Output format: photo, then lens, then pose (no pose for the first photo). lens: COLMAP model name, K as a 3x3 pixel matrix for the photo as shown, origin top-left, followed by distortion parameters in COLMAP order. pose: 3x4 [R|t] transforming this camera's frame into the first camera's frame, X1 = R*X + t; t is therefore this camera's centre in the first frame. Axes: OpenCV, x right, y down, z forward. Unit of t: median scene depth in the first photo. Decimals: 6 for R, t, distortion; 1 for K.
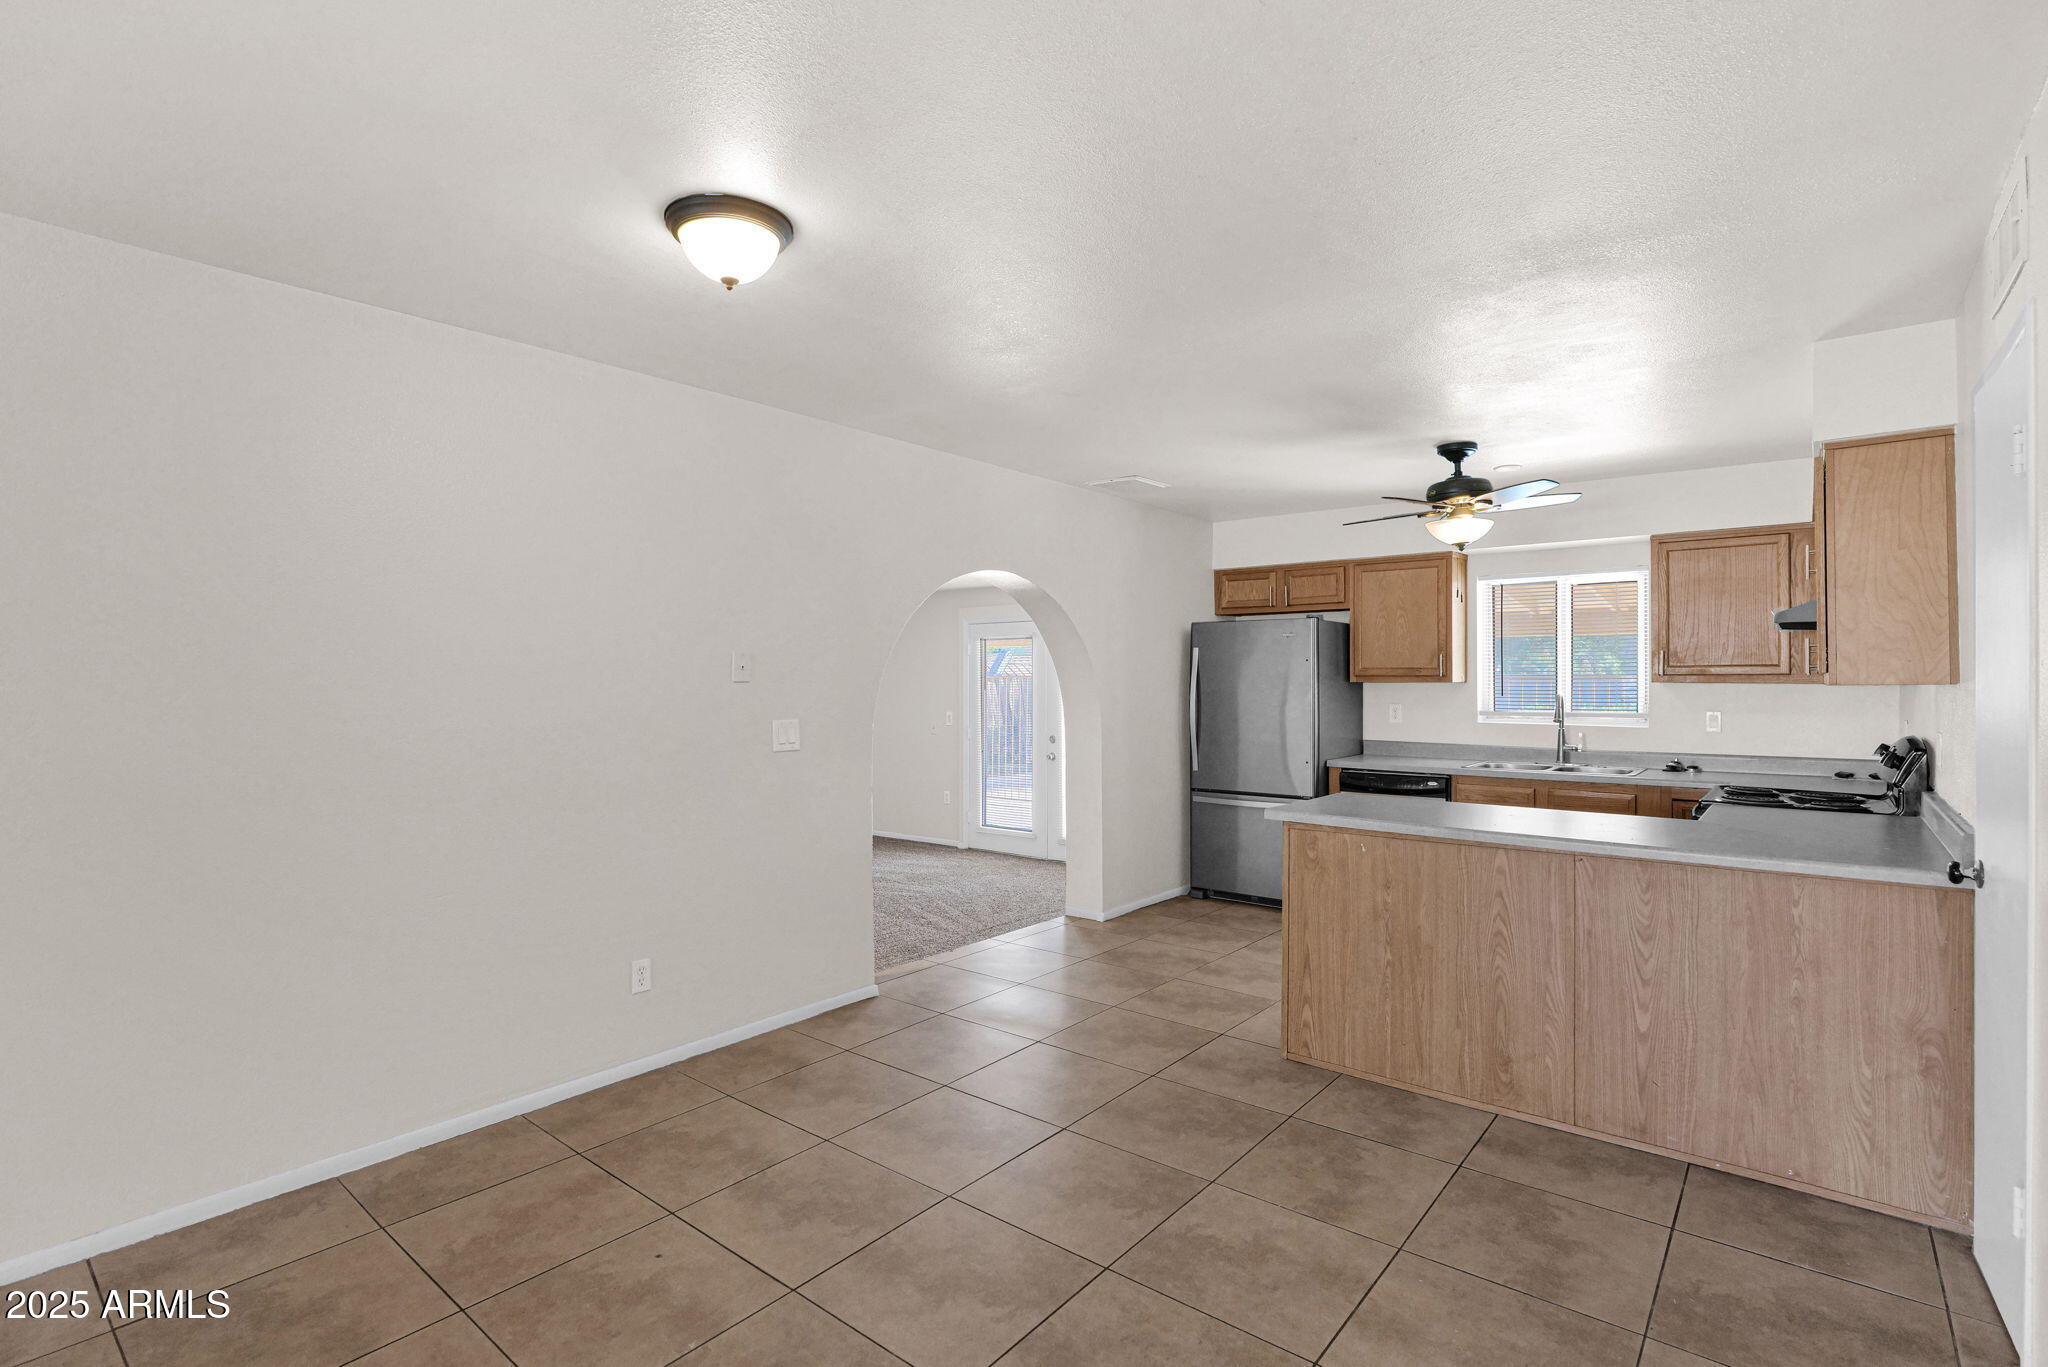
lens RADIAL K [[961.0, 0, 1022.2], [0, 961.0, 681.0], [0, 0, 1]] dist [-0.018547, 0.000681]
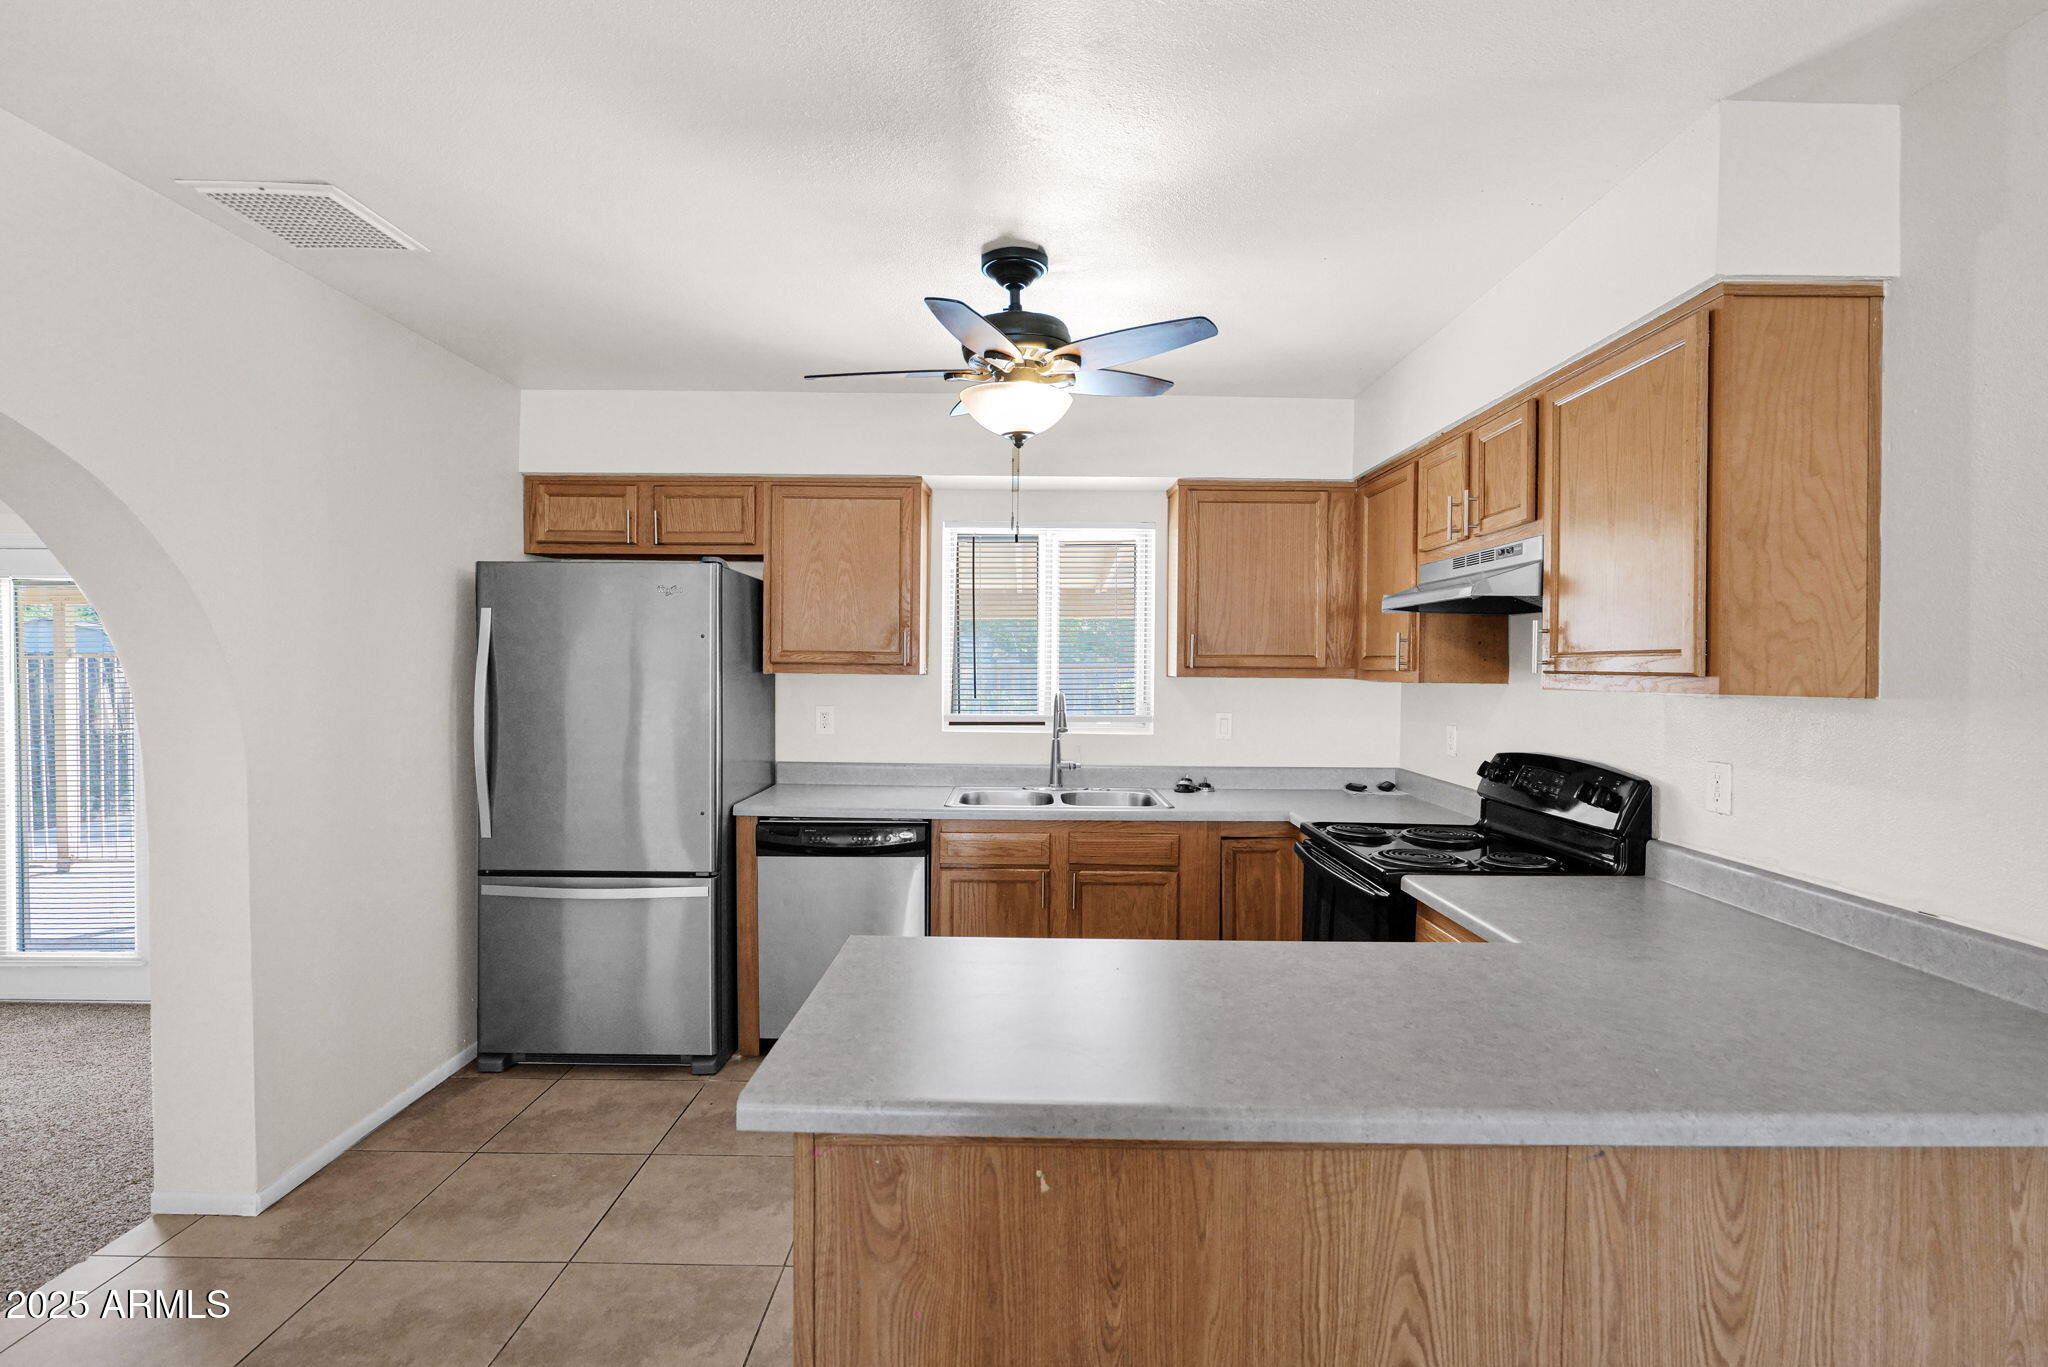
lens RADIAL K [[961.0, 0, 1025.7], [0, 961.0, 682.5], [0, 0, 1]] dist [-0.018547, 0.000681]
pose [[0.767597, -0.006066, 0.640904, 0.076913], [-0.008983, 0.999755, 0.020220, -0.007357], [-0.640870, -0.021278, 0.767354, 0.435668]]
